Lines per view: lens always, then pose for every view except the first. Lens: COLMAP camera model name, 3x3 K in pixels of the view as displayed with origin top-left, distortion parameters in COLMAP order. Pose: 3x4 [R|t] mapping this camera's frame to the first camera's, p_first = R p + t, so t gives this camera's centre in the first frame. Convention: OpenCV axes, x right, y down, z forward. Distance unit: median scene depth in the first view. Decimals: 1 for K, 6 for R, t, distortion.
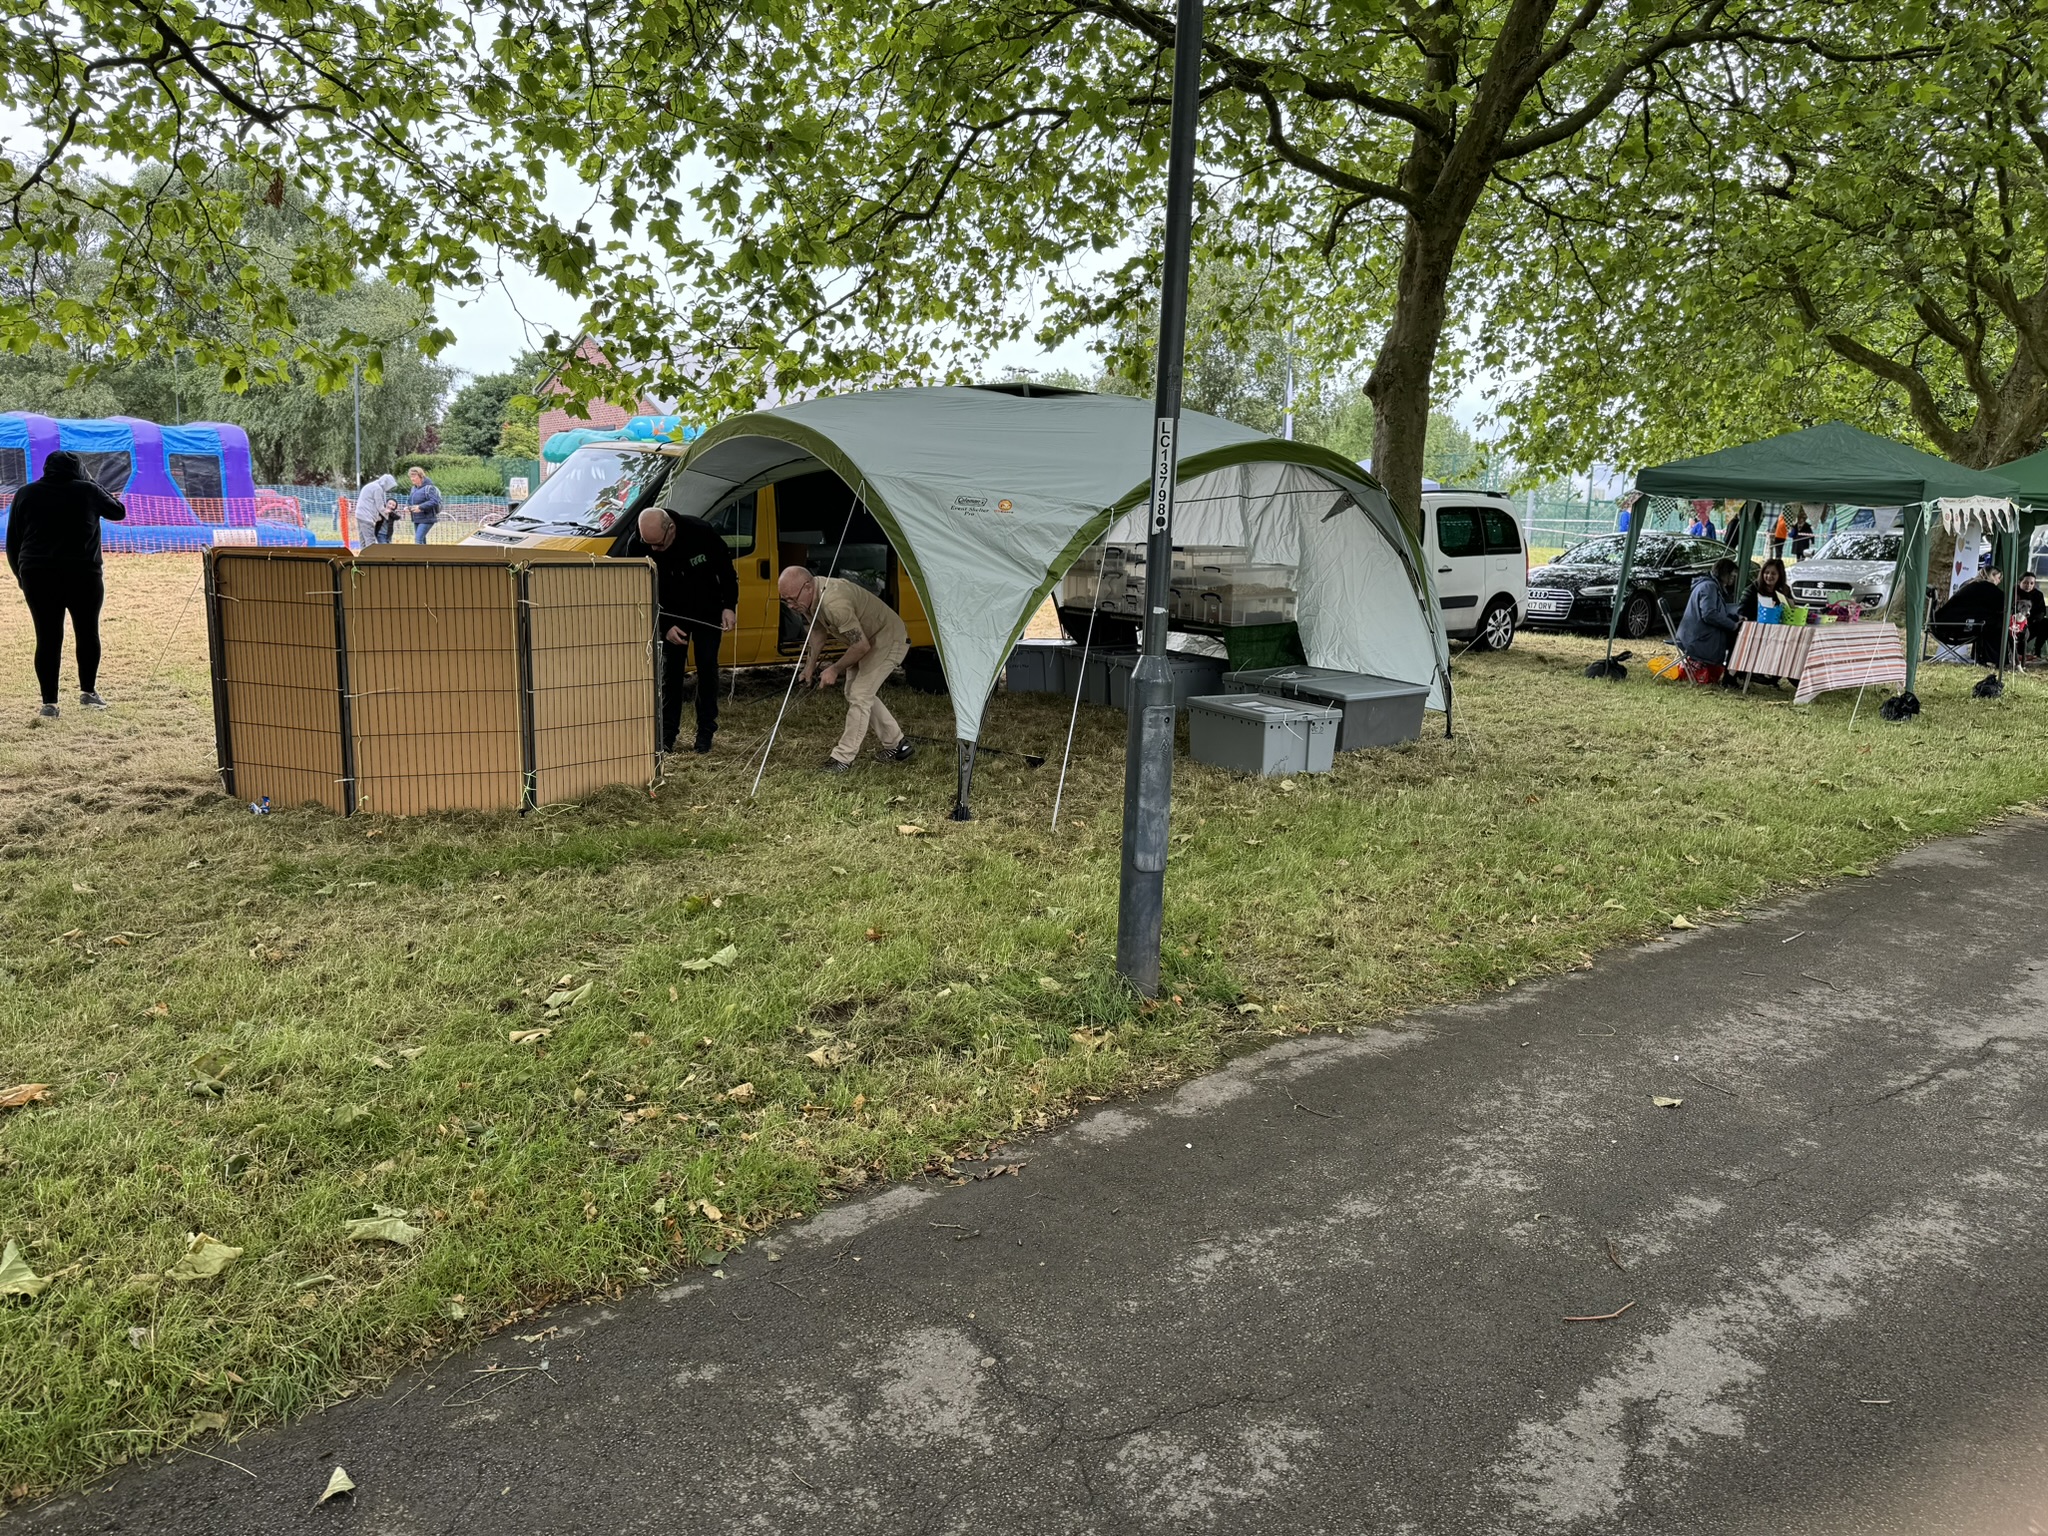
lens RADIAL K [[1448.2, 0, 1023.3], [0, 1448.2, 744.1], [0, 0, 1]] dist [0.086908, -0.121091]
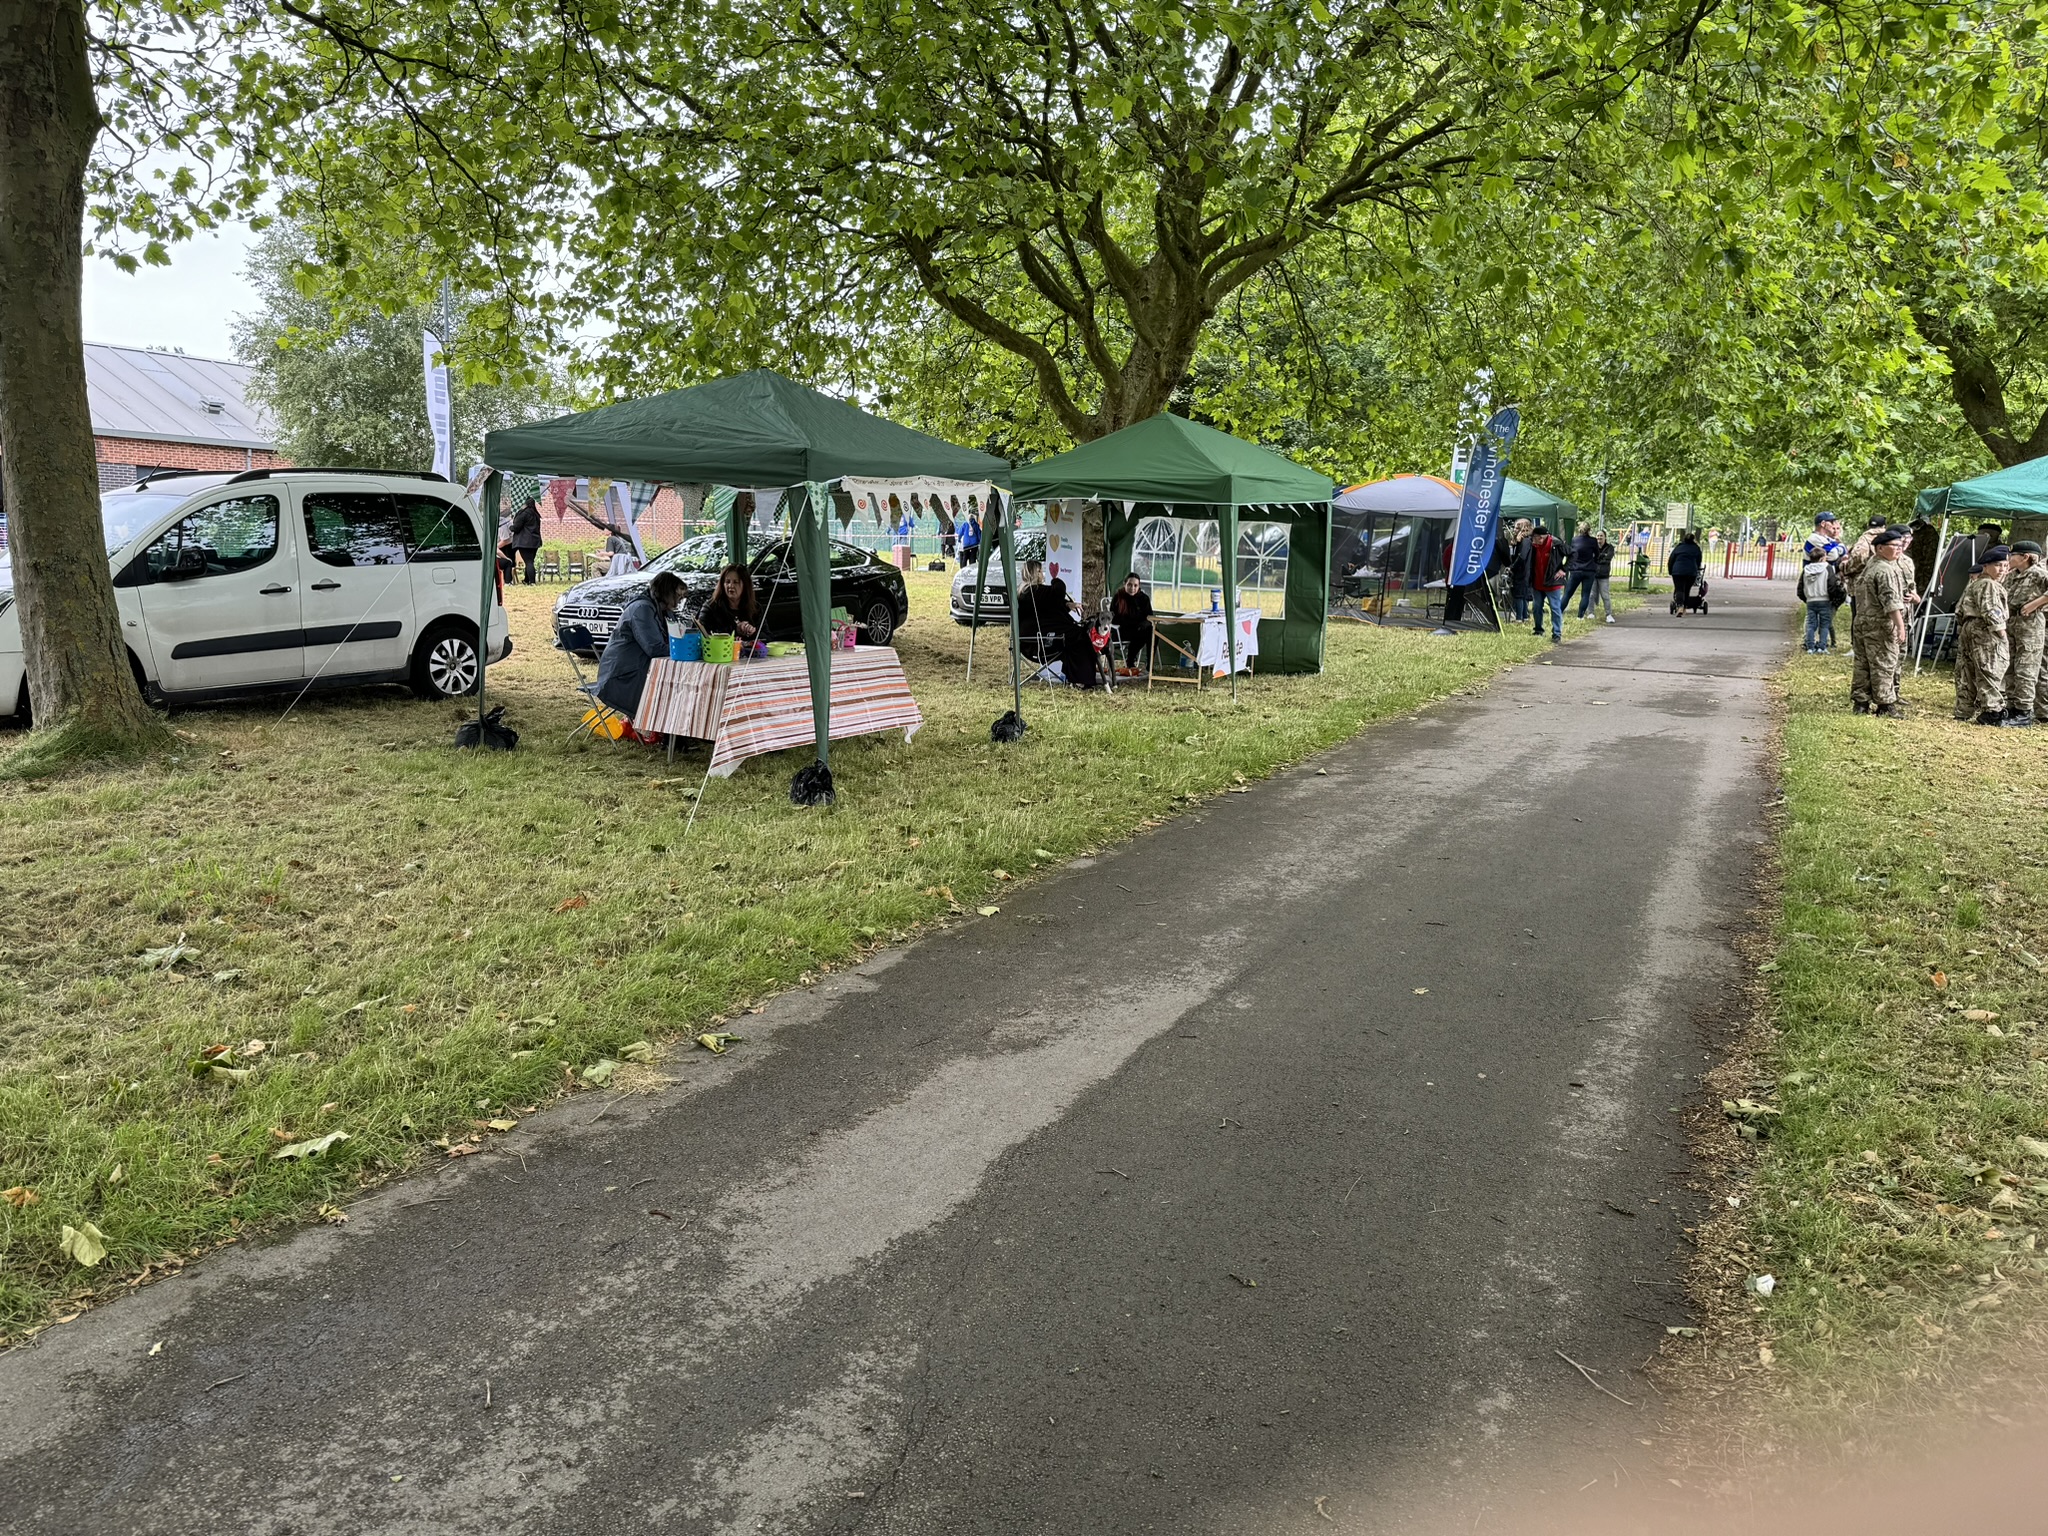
lens RADIAL K [[1448.2, 0, 1023.3], [0, 1448.2, 744.1], [0, 0, 1]] dist [0.086908, -0.121091]
pose [[0.929514, -0.064874, 0.363036, 0.403039], [0.064990, 0.997815, 0.011909, -0.040125], [-0.363015, 0.012524, 0.931699, 0.300835]]
